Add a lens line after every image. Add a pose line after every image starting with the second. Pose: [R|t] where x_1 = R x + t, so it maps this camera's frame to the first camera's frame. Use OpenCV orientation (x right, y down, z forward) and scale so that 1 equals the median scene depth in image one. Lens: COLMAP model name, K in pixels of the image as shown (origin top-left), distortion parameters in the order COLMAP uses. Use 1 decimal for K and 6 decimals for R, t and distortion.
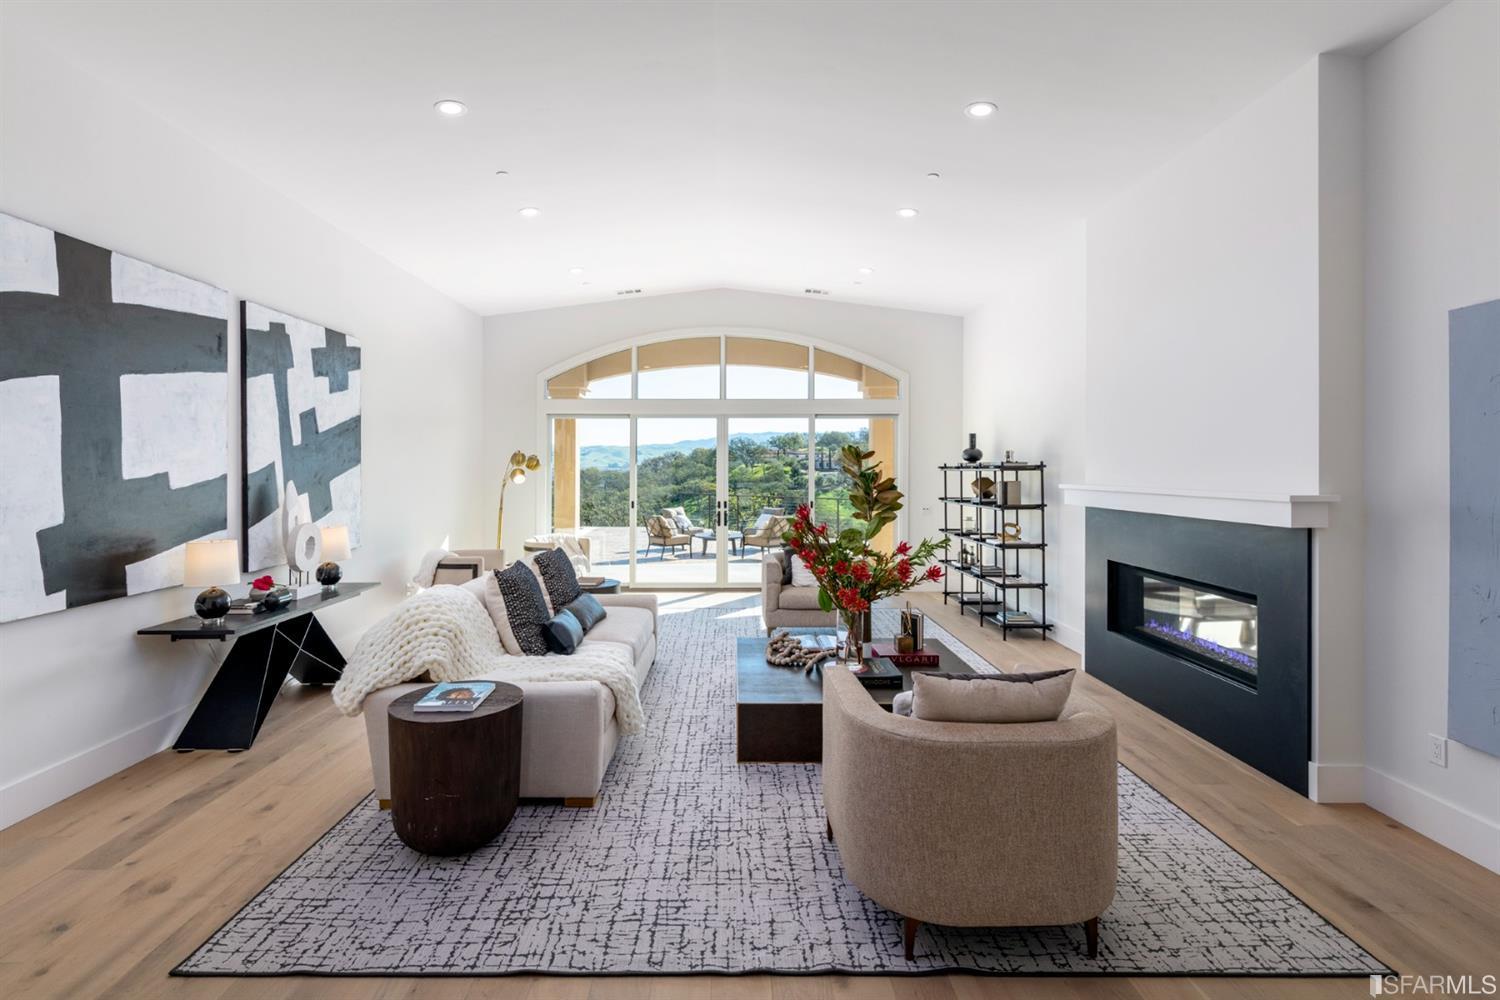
lens RADIAL K [[743.6, 0, 724.7], [0, 743.6, 469.9], [0, 0, 1]] dist [-0.003891, -0.000326]
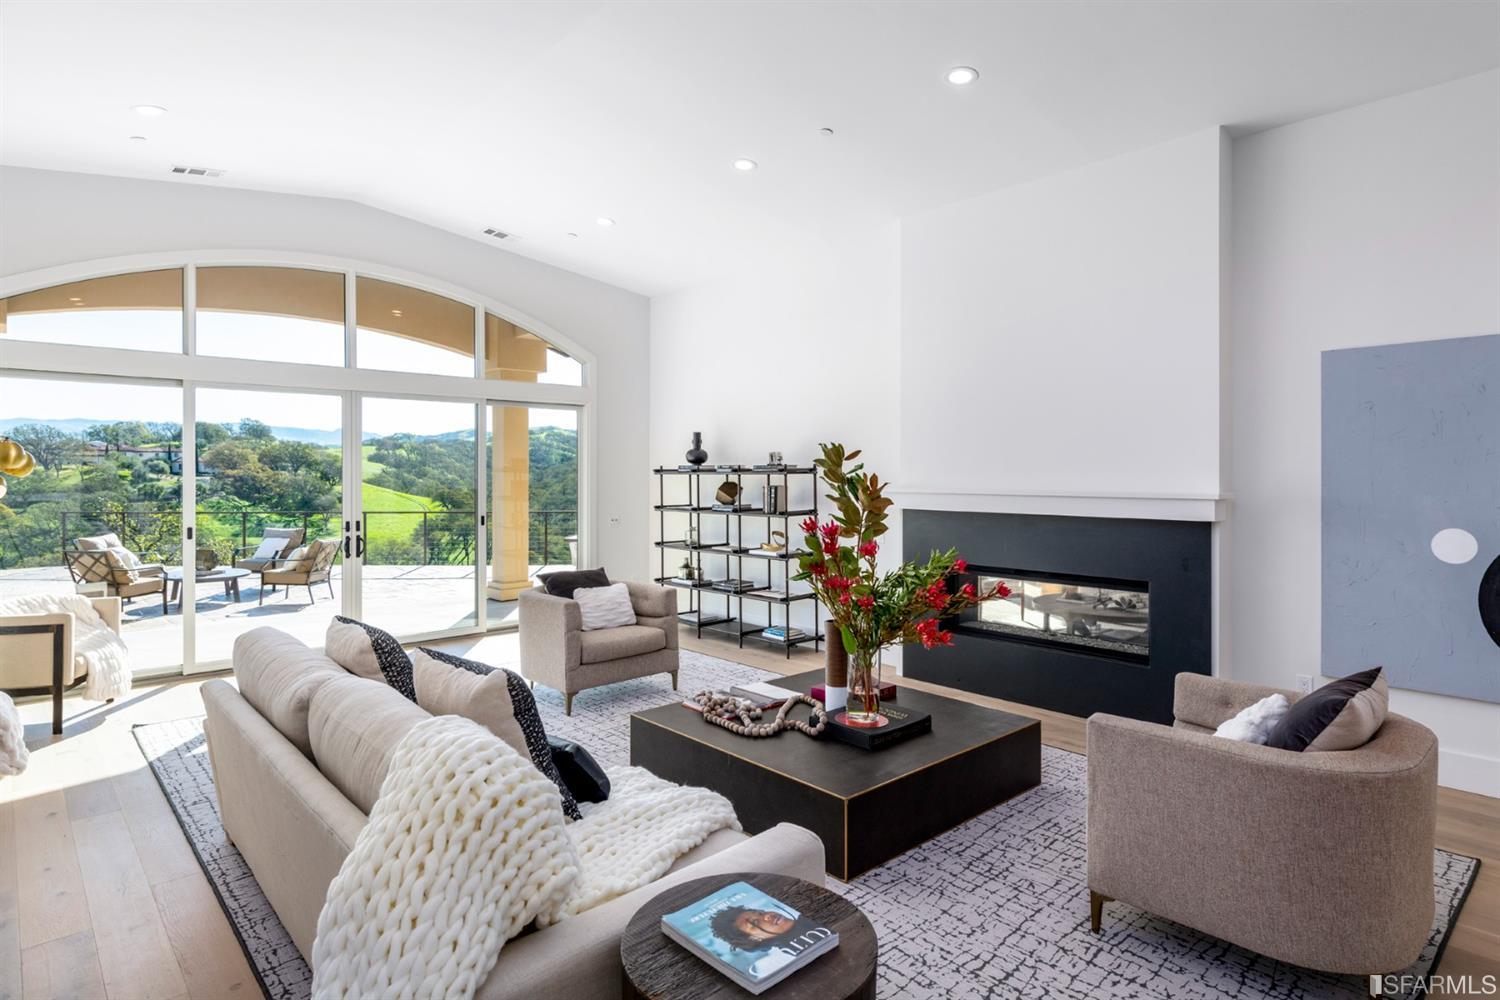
lens RADIAL K [[832.6, 0, 754.3], [0, 832.6, 473.6], [0, 0, 1]] dist [0.010779, -0.000139]
pose [[0.719706, -0.001867, 0.694276, -0.315863], [0.001836, 0.999998, 0.000786, -0.000432], [-0.694277, 0.000710, 0.719708, 0.252744]]
